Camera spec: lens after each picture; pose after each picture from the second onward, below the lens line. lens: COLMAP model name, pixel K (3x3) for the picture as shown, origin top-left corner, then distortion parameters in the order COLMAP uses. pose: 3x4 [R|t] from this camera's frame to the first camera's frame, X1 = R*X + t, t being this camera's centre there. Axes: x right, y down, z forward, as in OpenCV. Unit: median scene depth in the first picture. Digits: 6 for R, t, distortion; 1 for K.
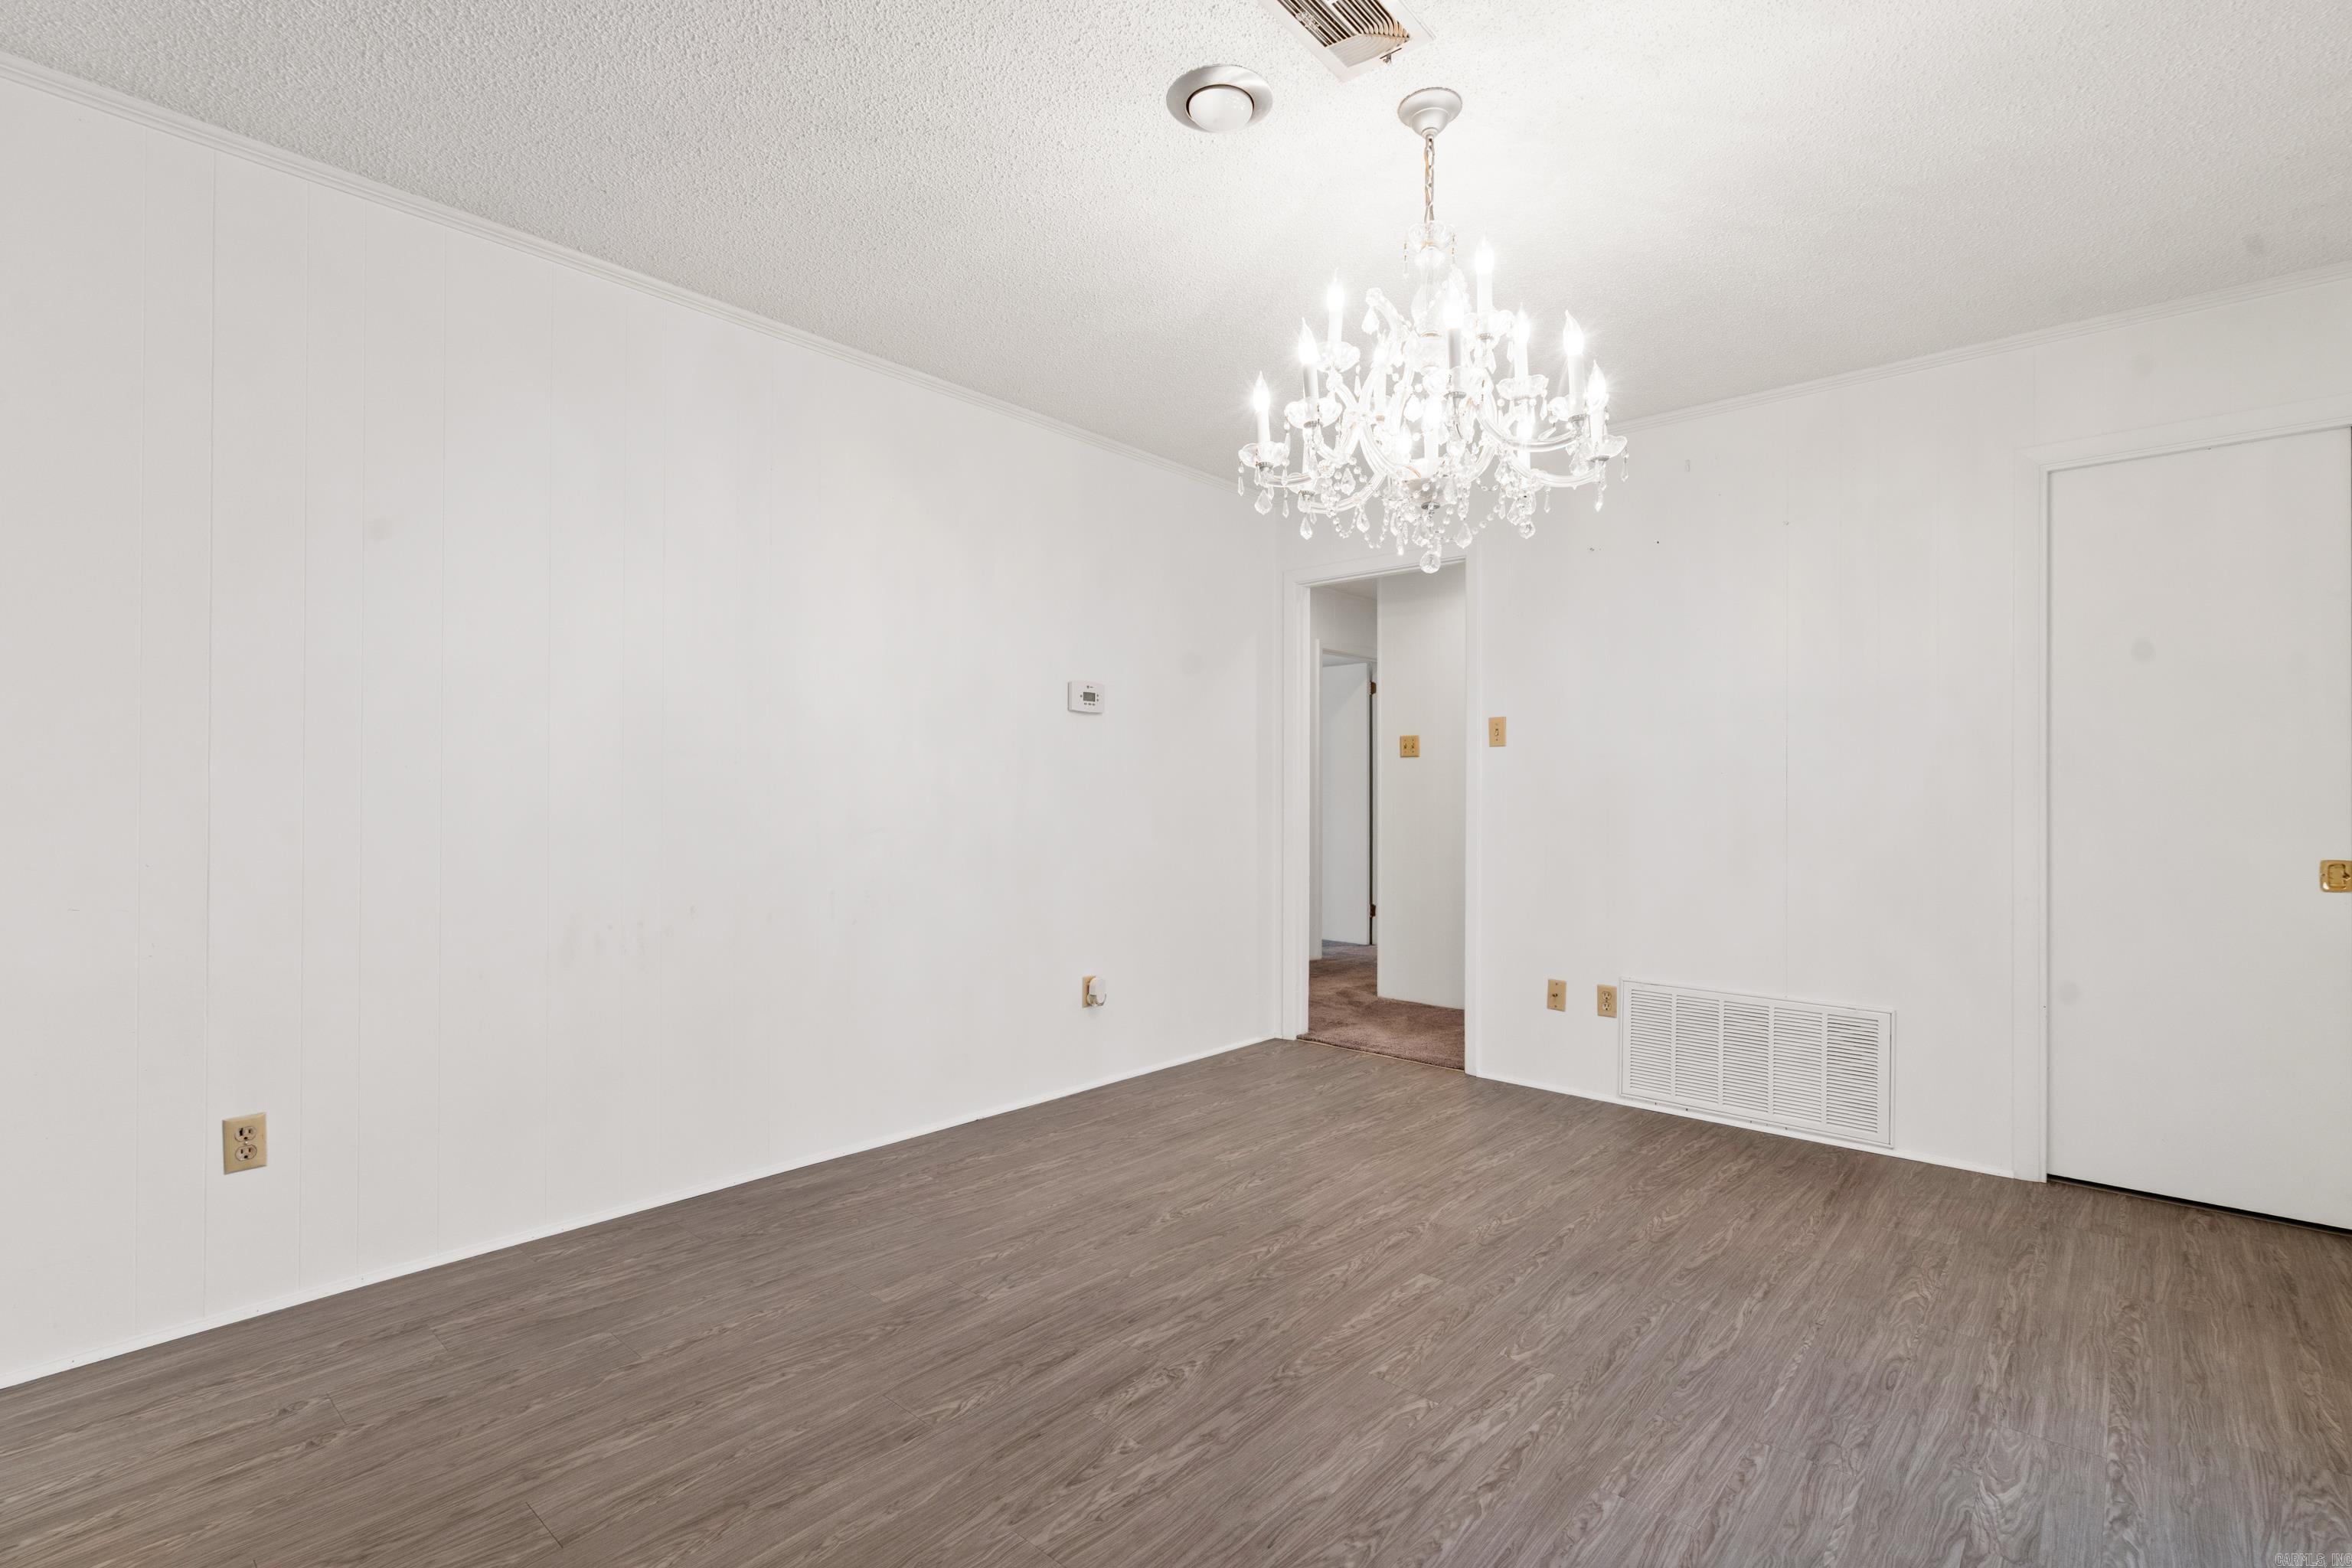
lens RADIAL K [[1077.2, 0, 1142.8], [0, 1077.2, 785.1], [0, 0, 1]] dist [-0.004719, 0.001105]
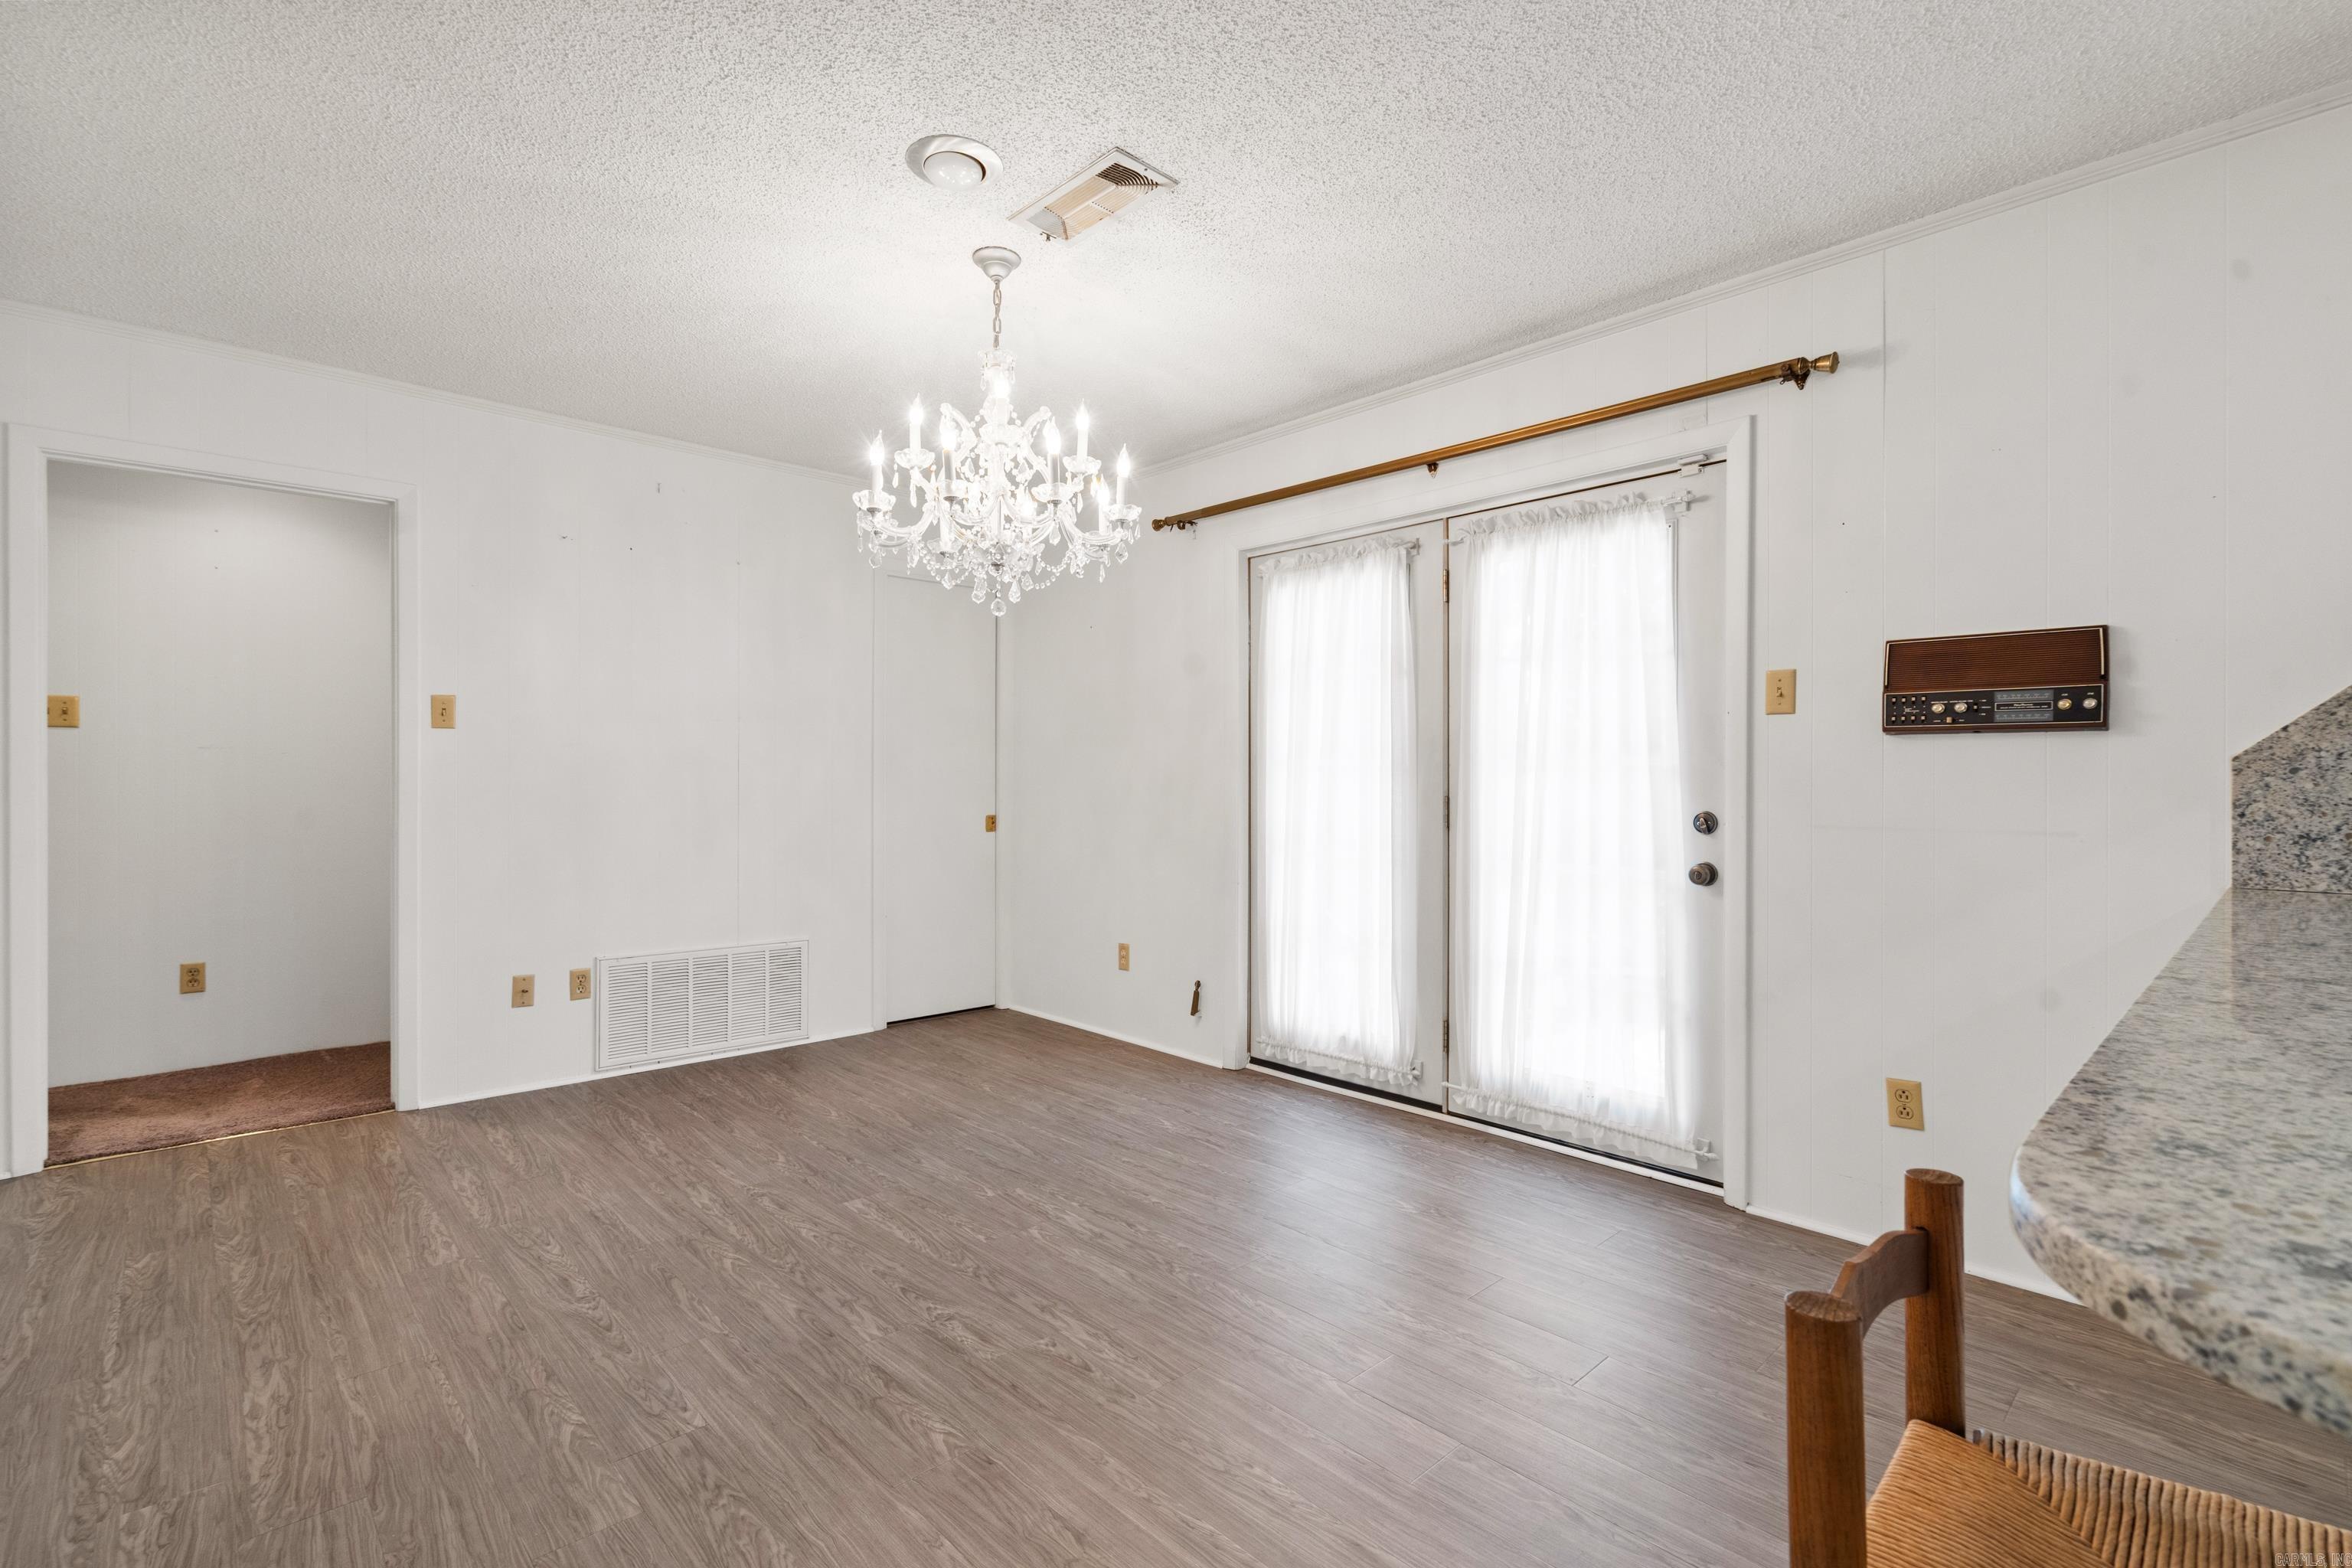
lens RADIAL K [[1077.2, 0, 1193.0], [0, 1077.2, 802.9], [0, 0, 1]] dist [-0.004719, 0.001105]
pose [[0.065374, -0.023776, 0.997578, -0.804996], [-0.011269, 0.999635, 0.024563, -0.001977], [-0.997797, -0.012847, 0.065083, 0.536433]]
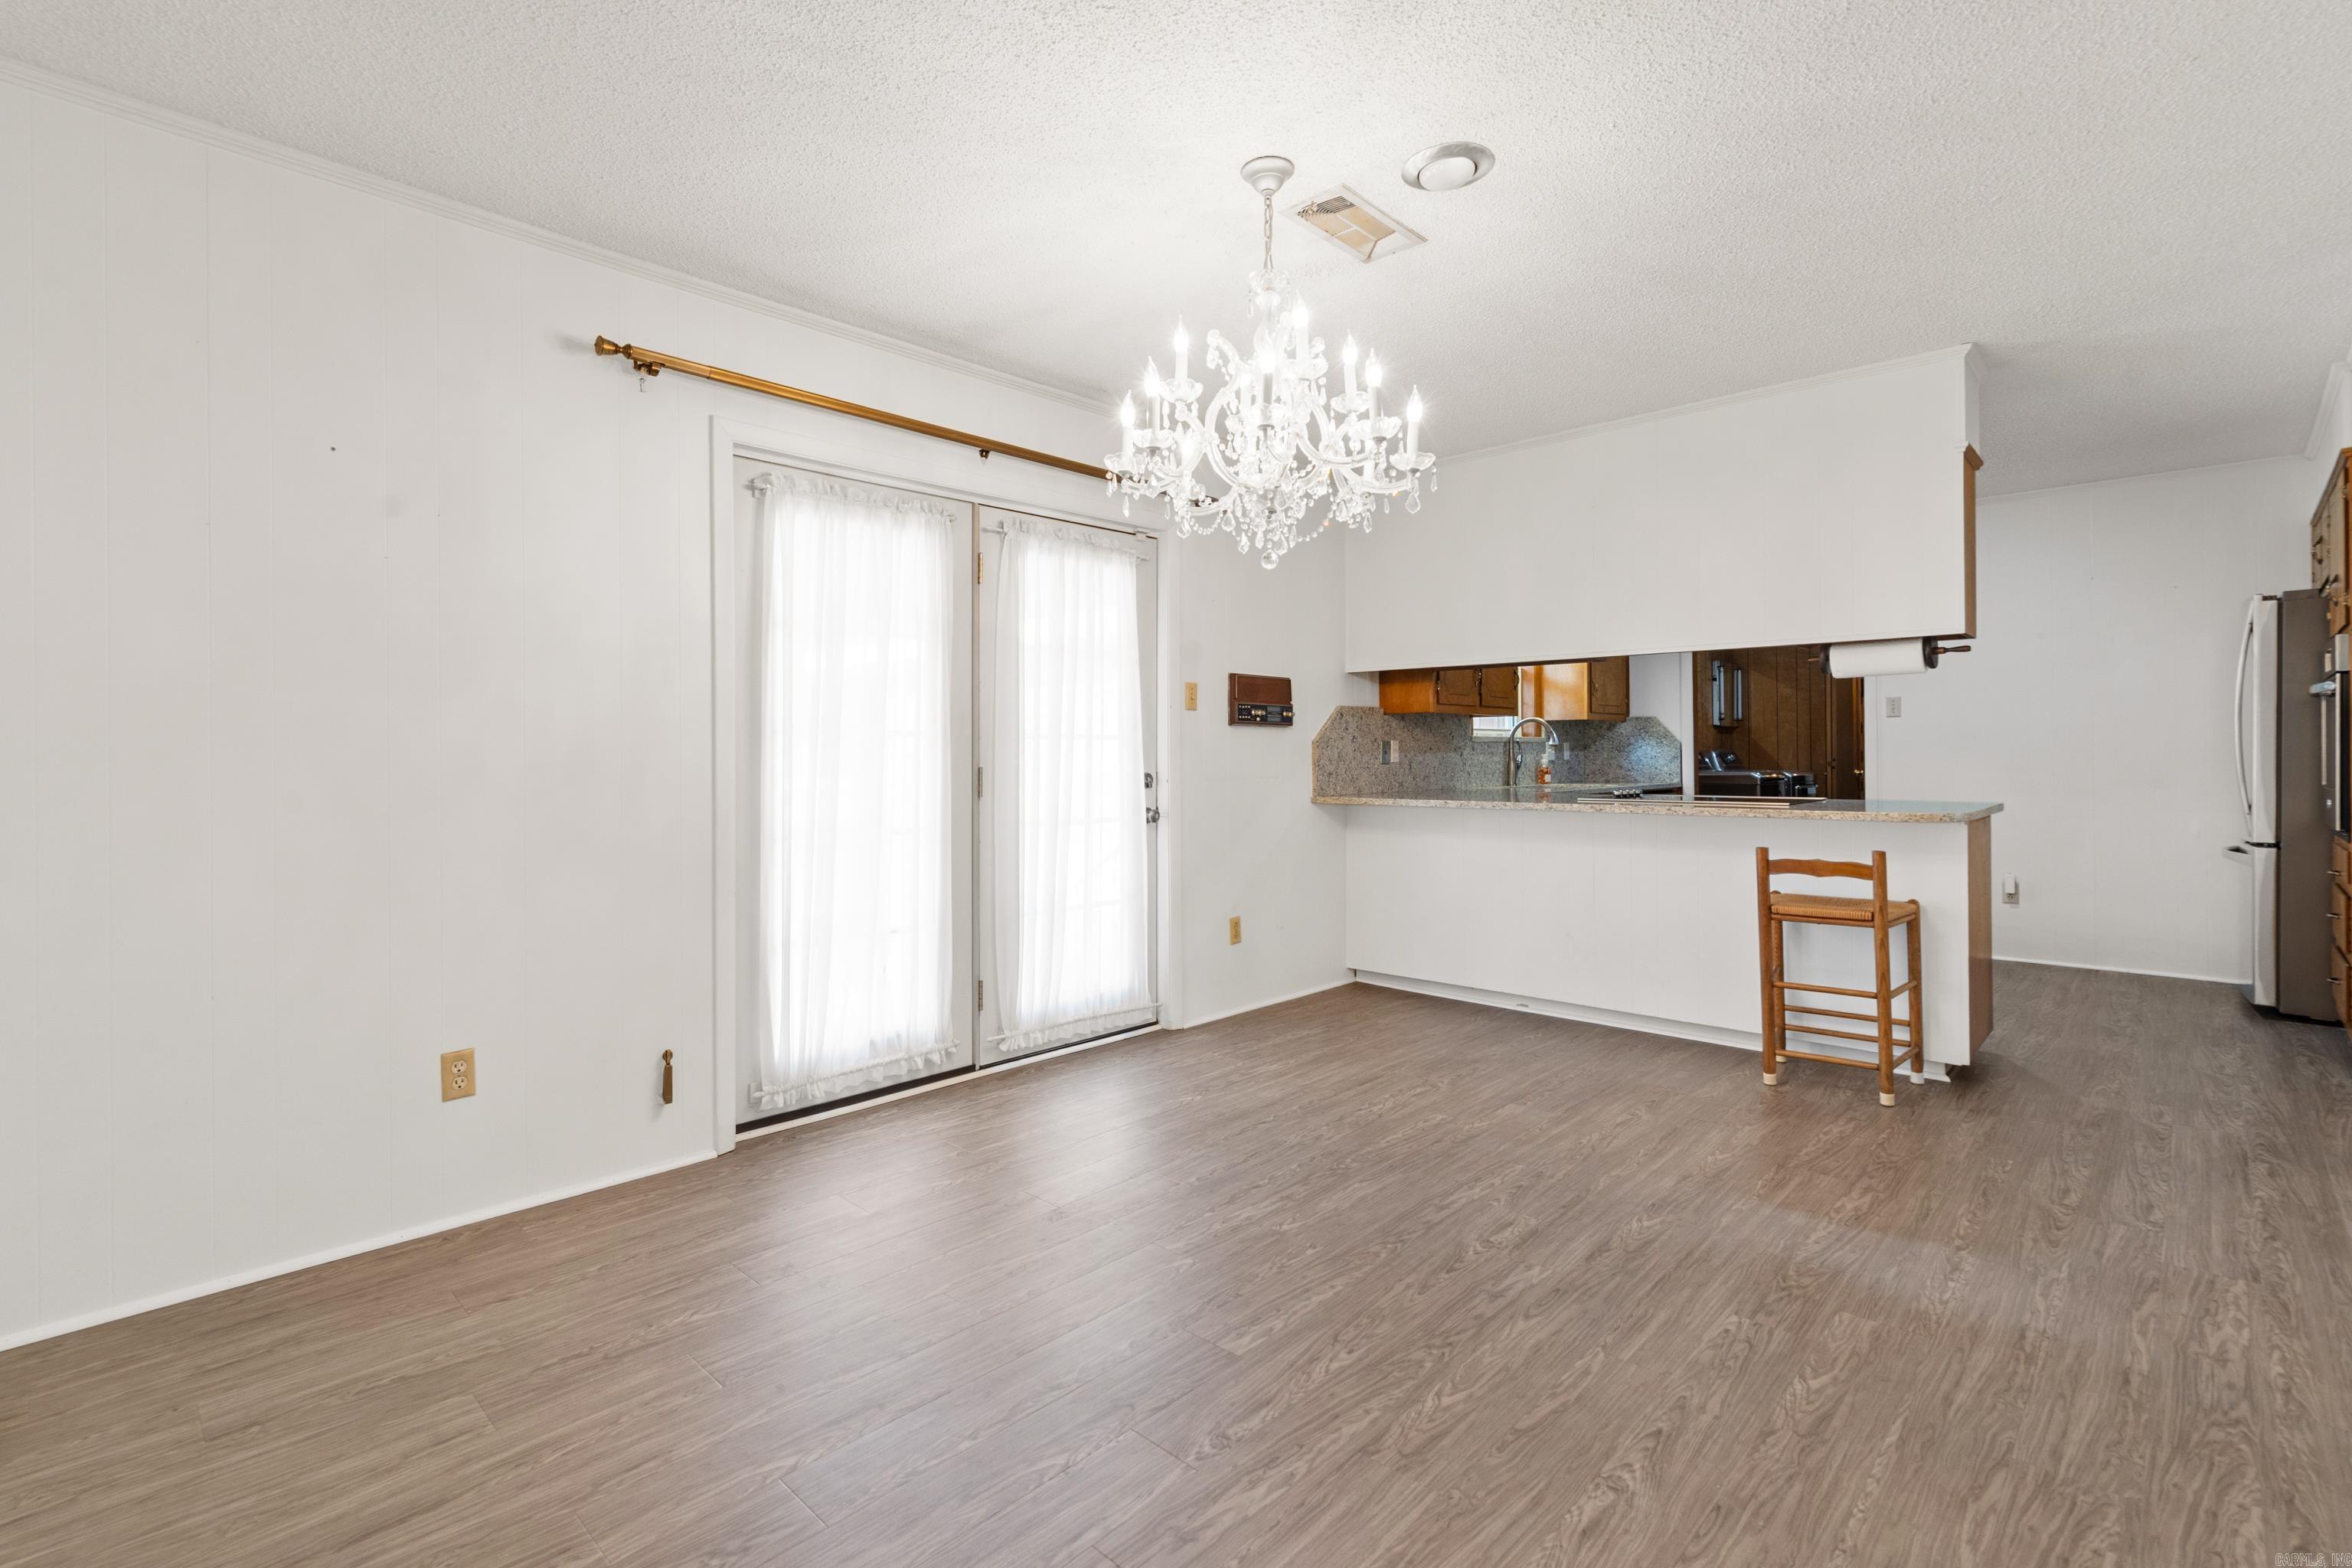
lens RADIAL K [[1077.2, 0, 1153.5], [0, 1077.2, 777.2], [0, 0, 1]] dist [-0.004719, 0.001105]
pose [[-0.999649, 0.000827, 0.026495, 0.287049], [0.001199, 0.999901, 0.014017, 0.011691], [-0.026481, 0.014044, -0.999551, 1.714960]]
